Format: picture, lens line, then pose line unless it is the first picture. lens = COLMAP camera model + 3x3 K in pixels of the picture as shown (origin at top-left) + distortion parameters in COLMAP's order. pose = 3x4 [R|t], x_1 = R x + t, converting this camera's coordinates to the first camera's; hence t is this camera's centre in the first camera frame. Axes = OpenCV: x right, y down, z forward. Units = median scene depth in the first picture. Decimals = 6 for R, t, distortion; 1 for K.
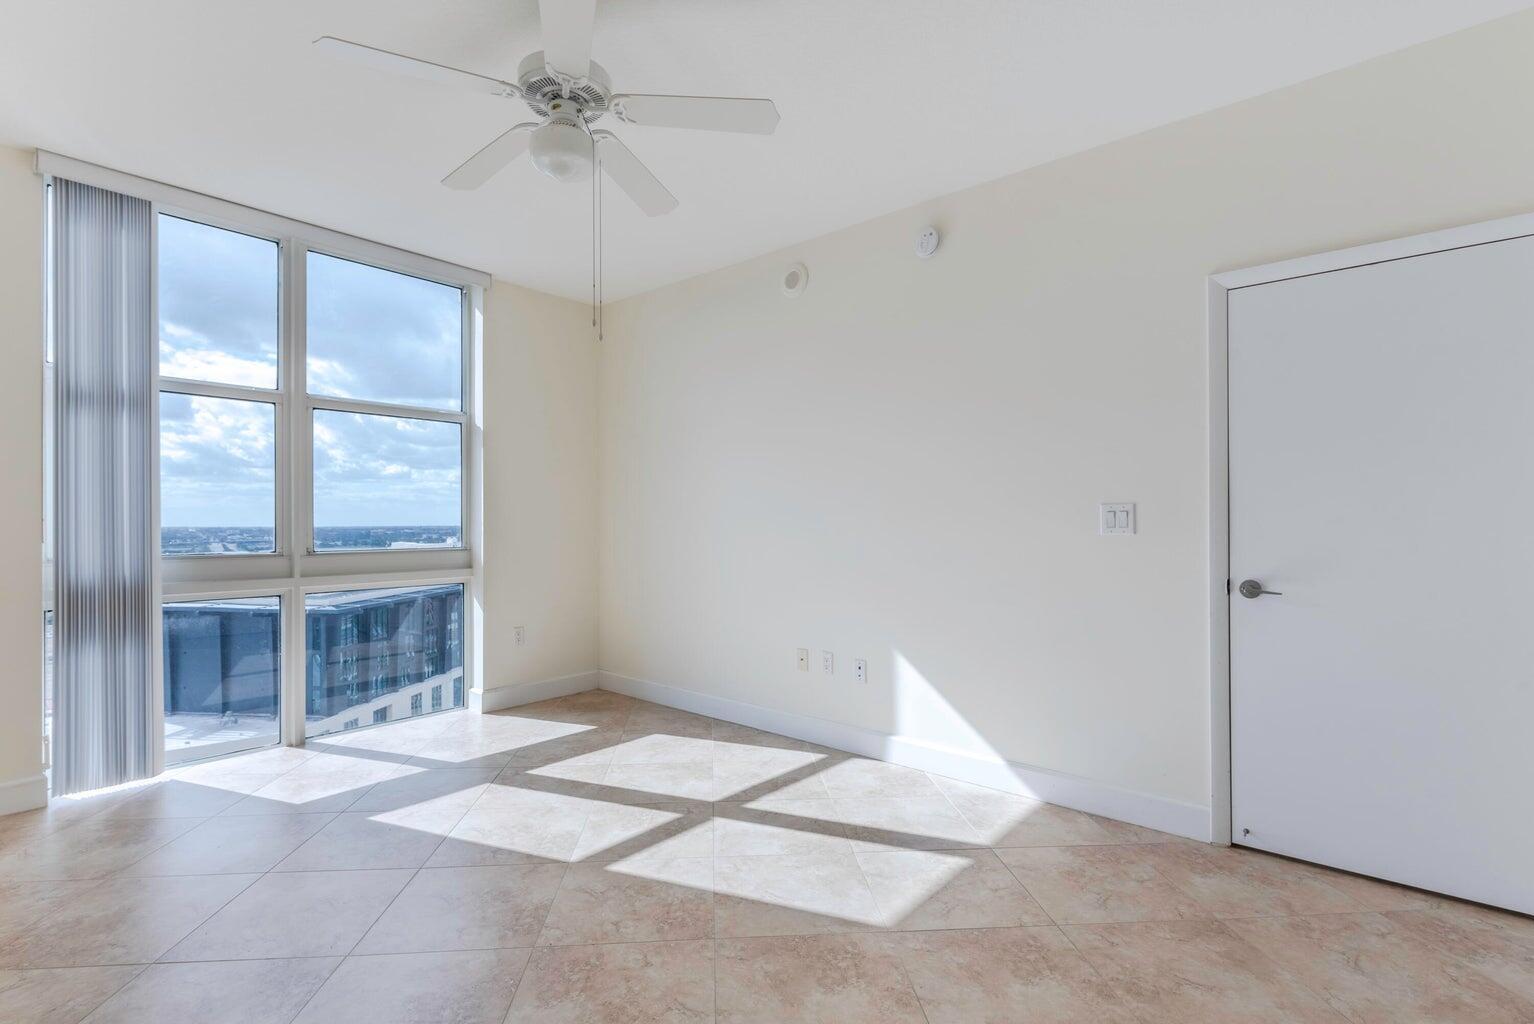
lens RADIAL K [[736.5, 0, 767.0], [0, 736.5, 512.0], [0, 0, 1]] dist [-0.002221, -0.000450]
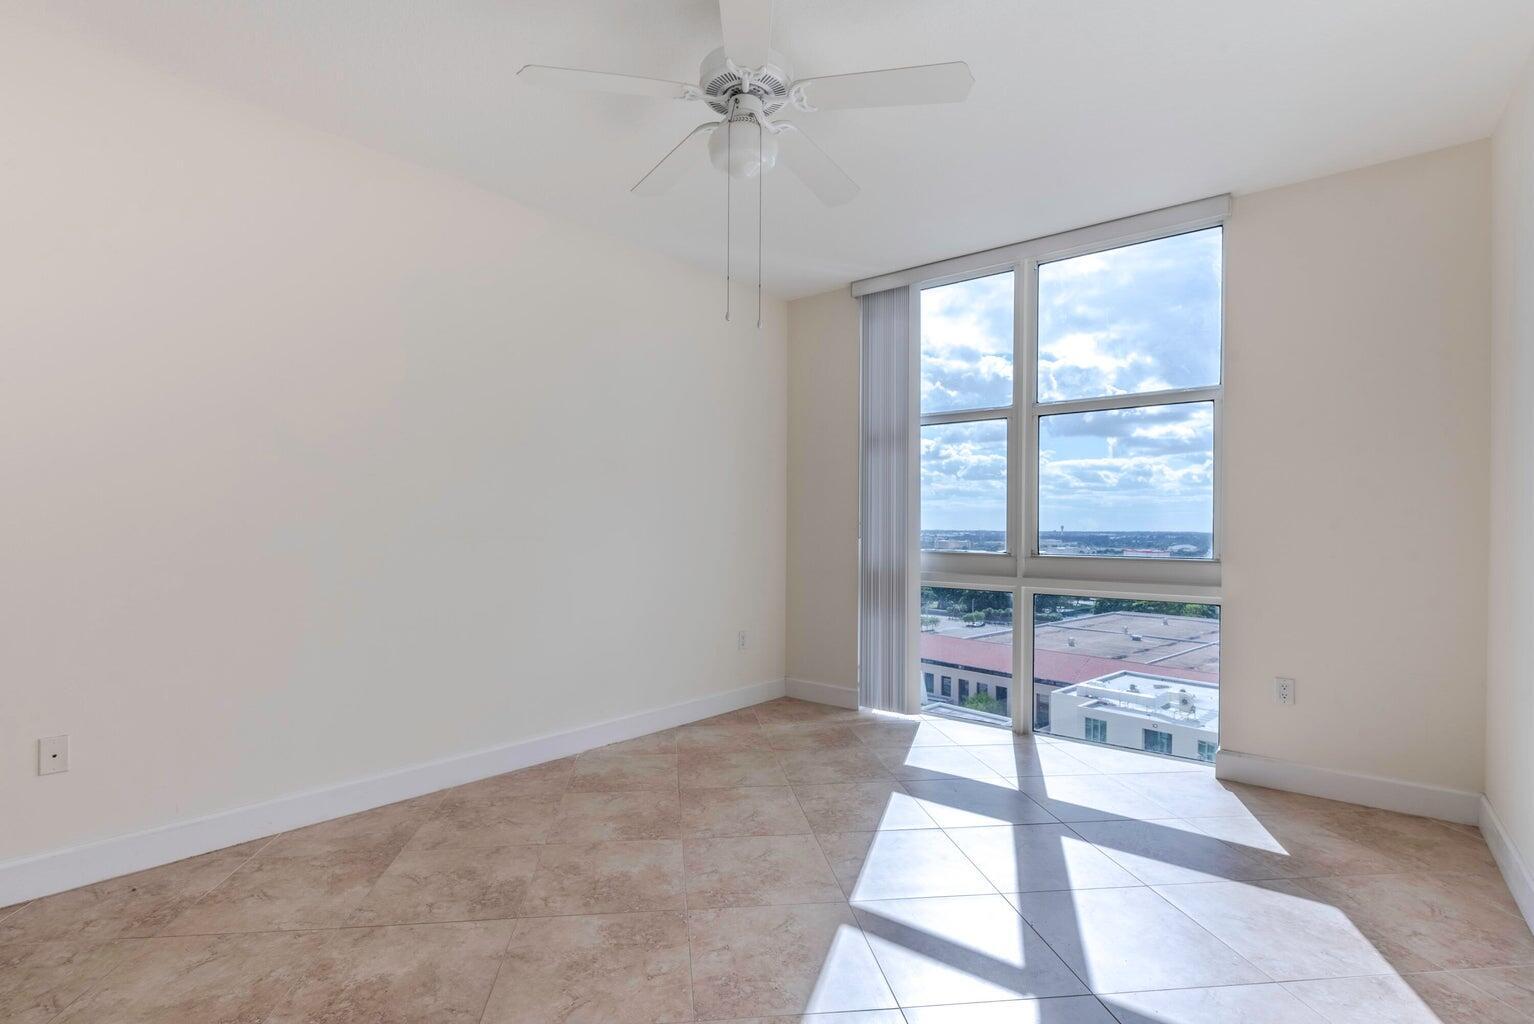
lens RADIAL K [[747.5, 0, 763.4], [0, 747.5, 526.0], [0, 0, 1]] dist [0.026532, -0.000401]
pose [[0.027425, -0.000583, -0.999624, 0.458389], [0.008615, 0.999963, -0.000347, 0.011661], [0.999587, -0.008602, 0.027429, 0.616703]]
